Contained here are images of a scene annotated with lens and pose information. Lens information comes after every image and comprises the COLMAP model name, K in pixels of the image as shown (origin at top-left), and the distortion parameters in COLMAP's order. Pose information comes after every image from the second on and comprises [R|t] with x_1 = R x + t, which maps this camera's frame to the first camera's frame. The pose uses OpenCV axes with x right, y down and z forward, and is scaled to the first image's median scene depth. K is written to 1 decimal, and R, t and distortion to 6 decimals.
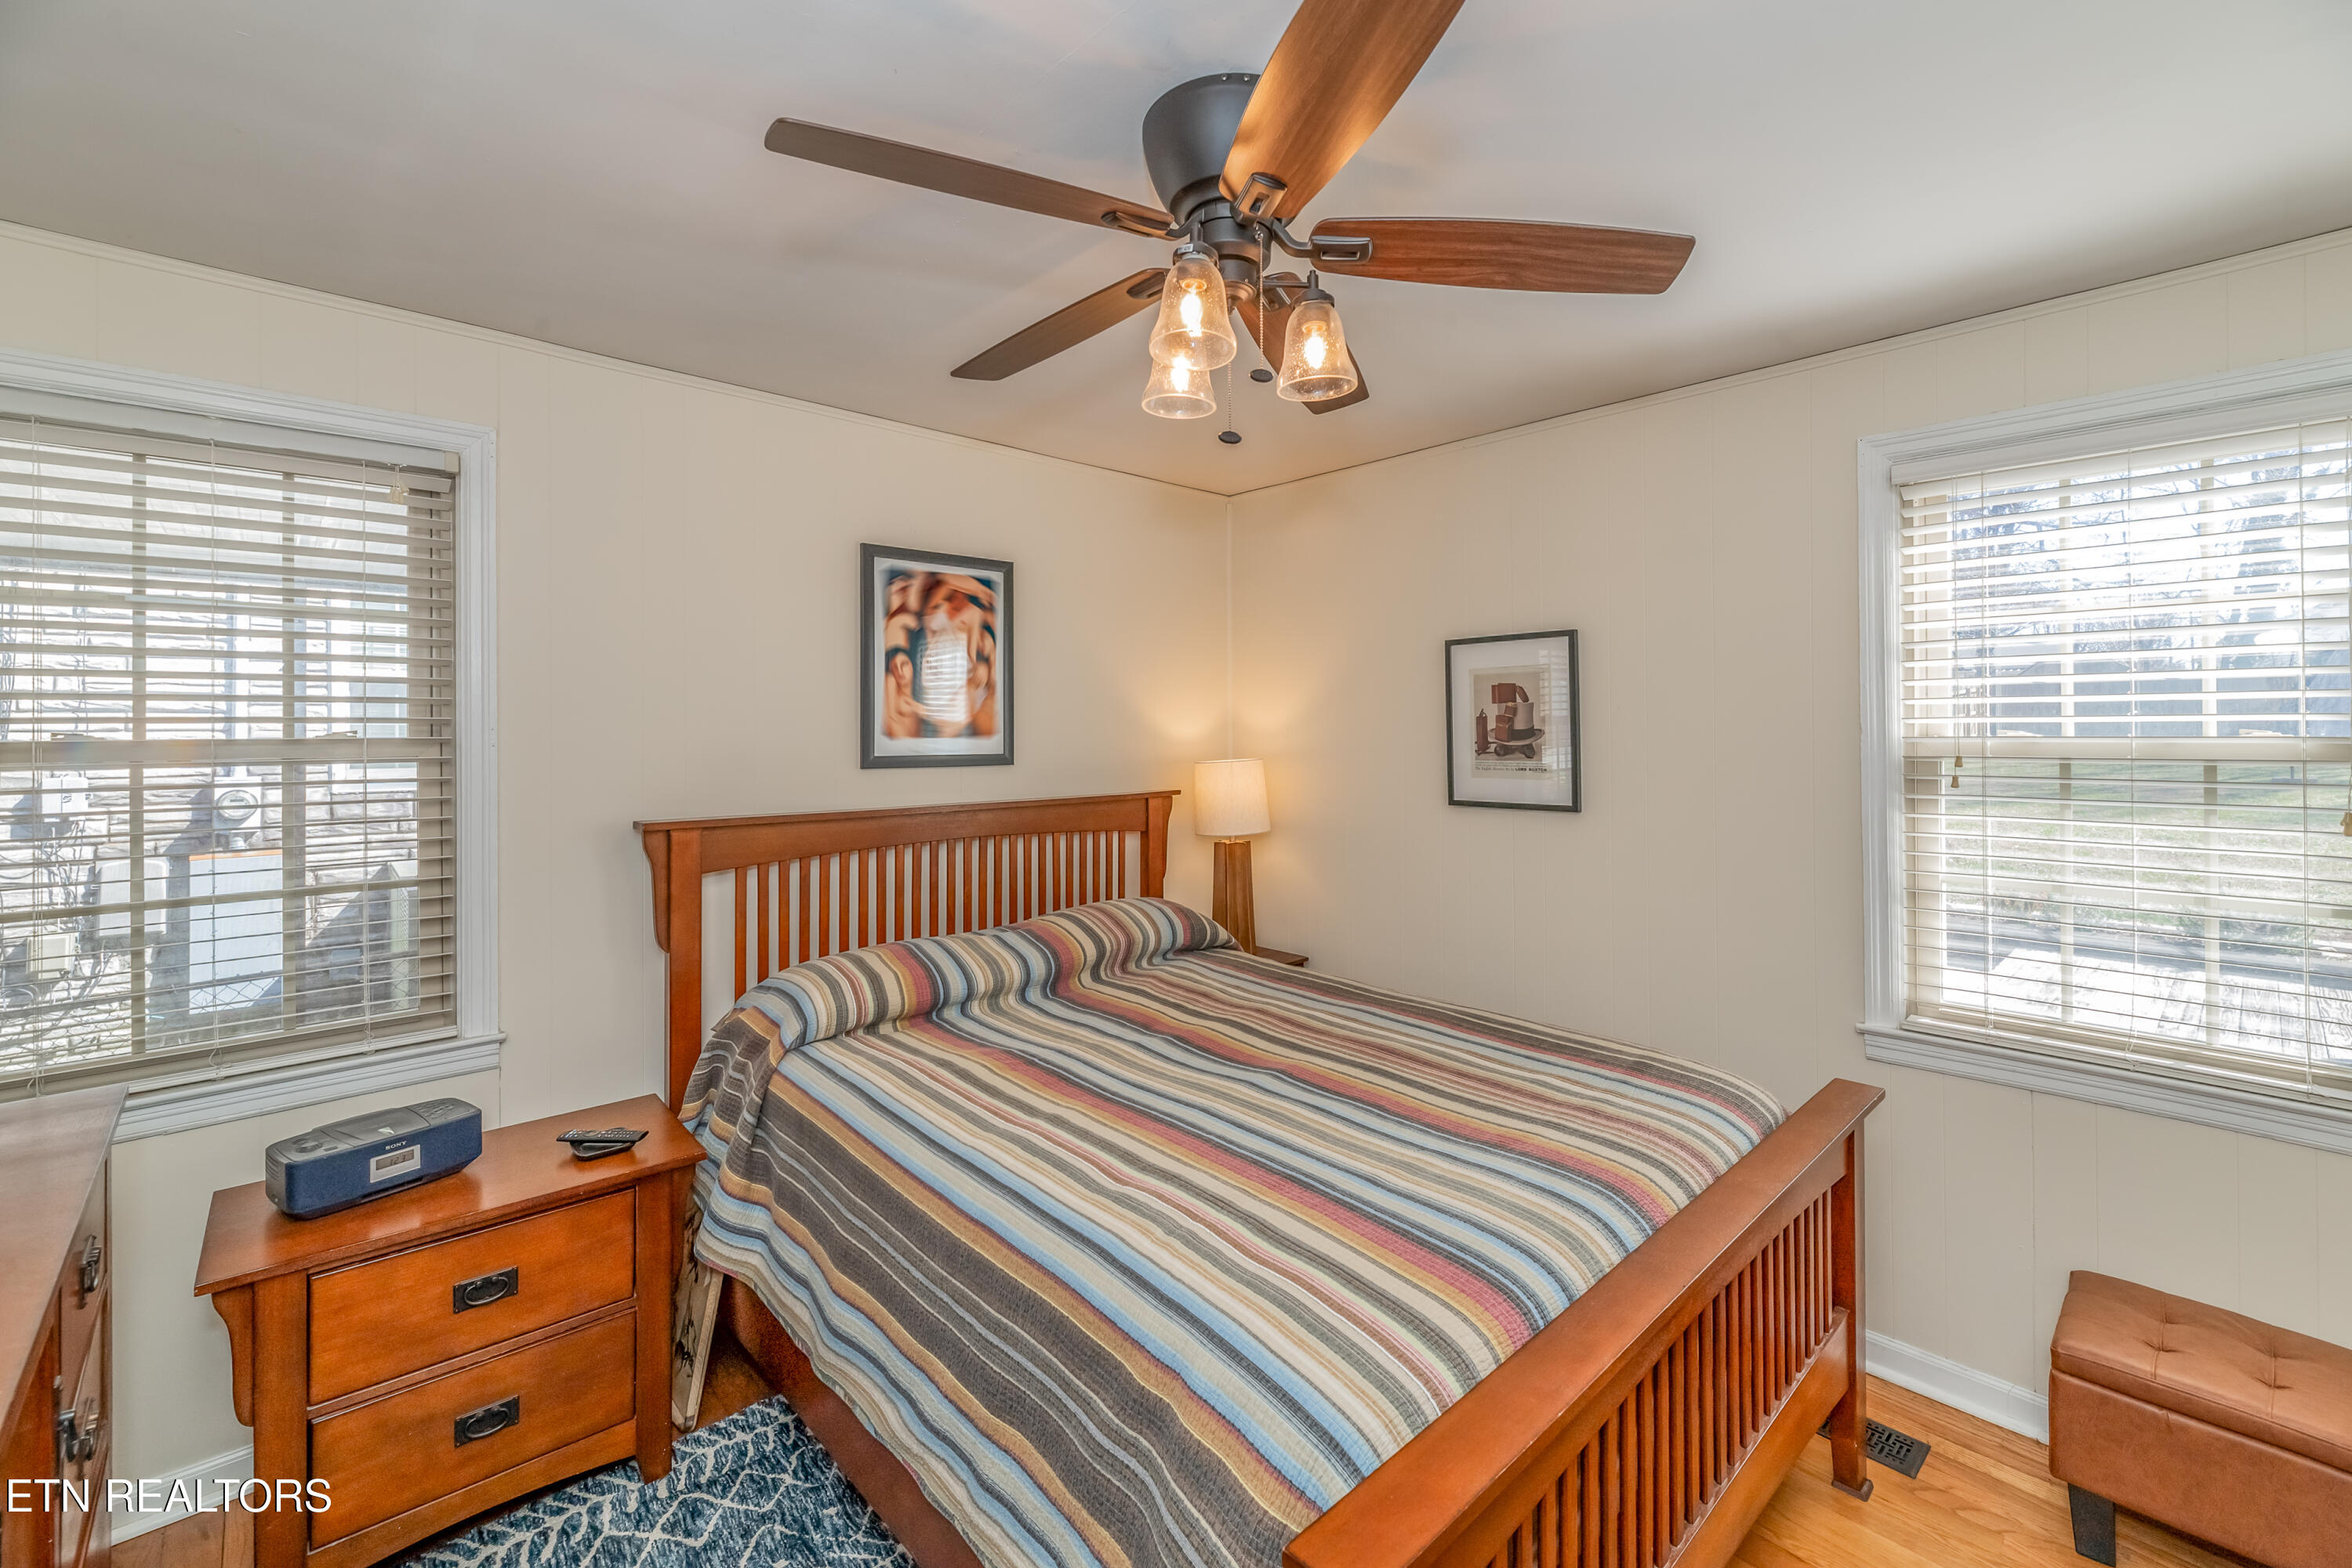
lens RADIAL K [[970.7, 0, 1178.4], [0, 970.7, 750.1], [0, 0, 1]] dist [0.000526, -0.000035]
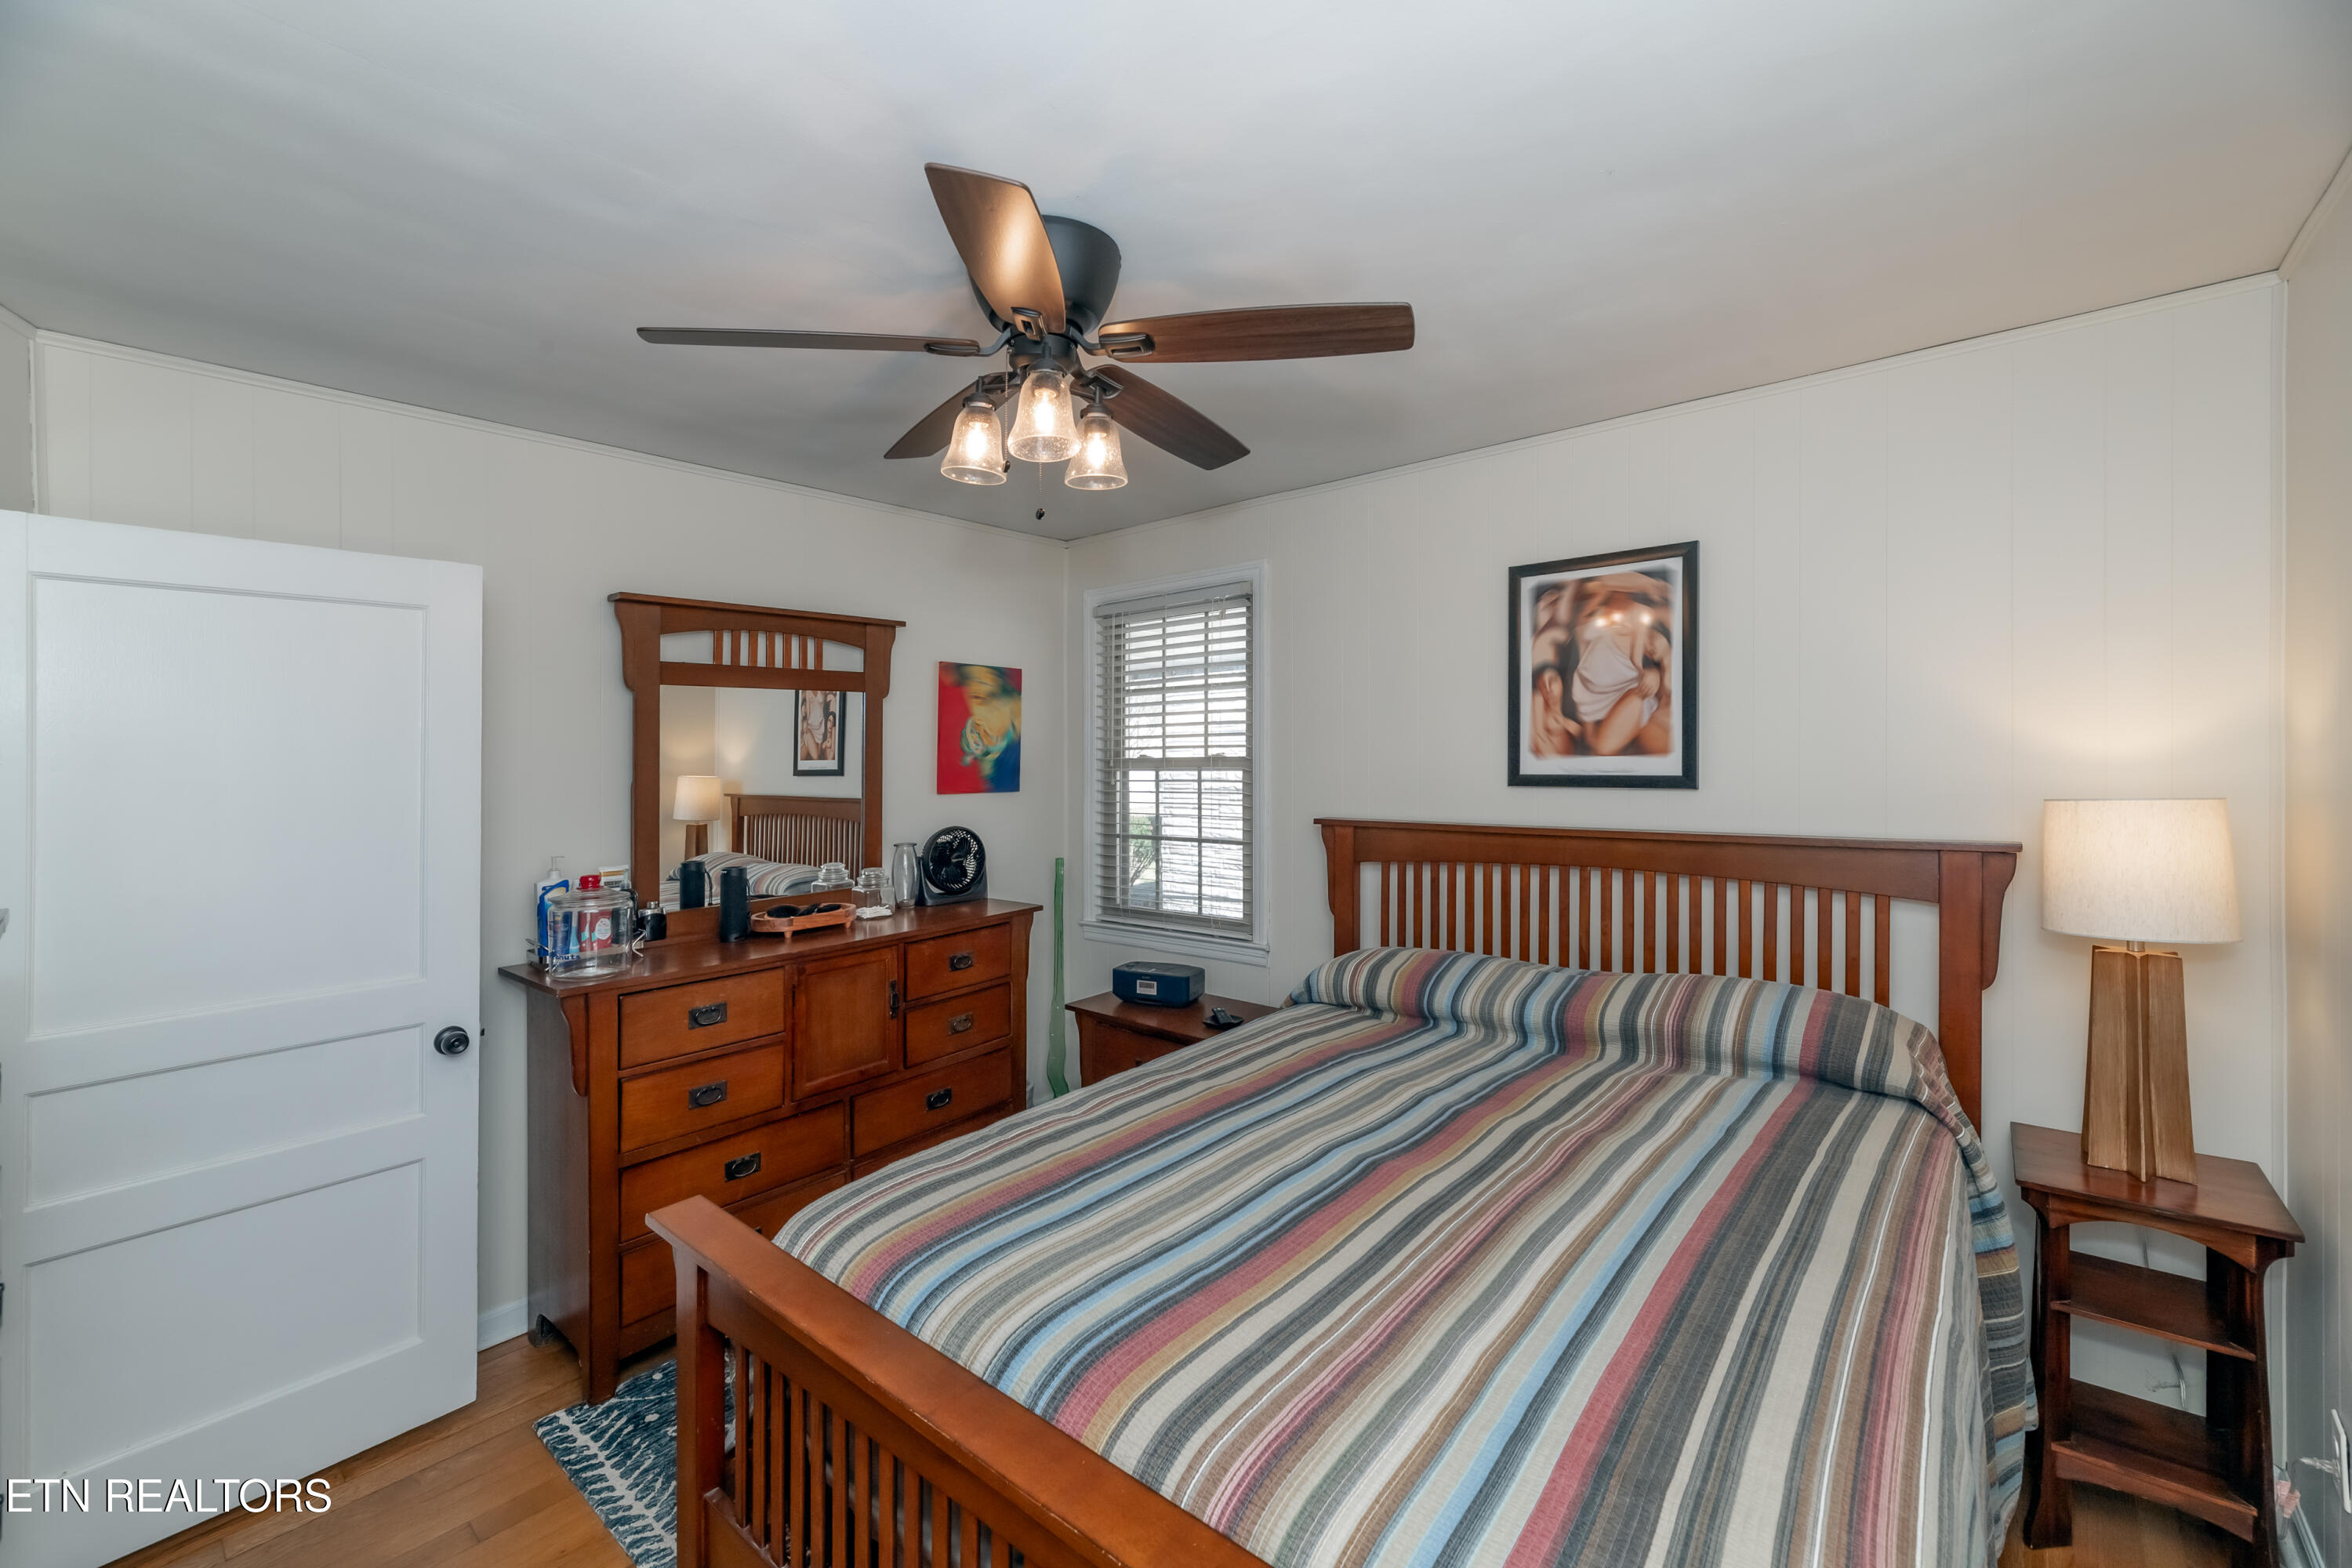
lens RADIAL K [[970.7, 0, 1178.4], [0, 970.7, 750.1], [0, 0, 1]] dist [0.000526, -0.000035]
pose [[0.125060, -0.001077, -0.992149, 0.637633], [-0.006856, 0.999975, -0.001950, -0.014207], [0.992126, 0.007046, 0.125049, 0.508697]]
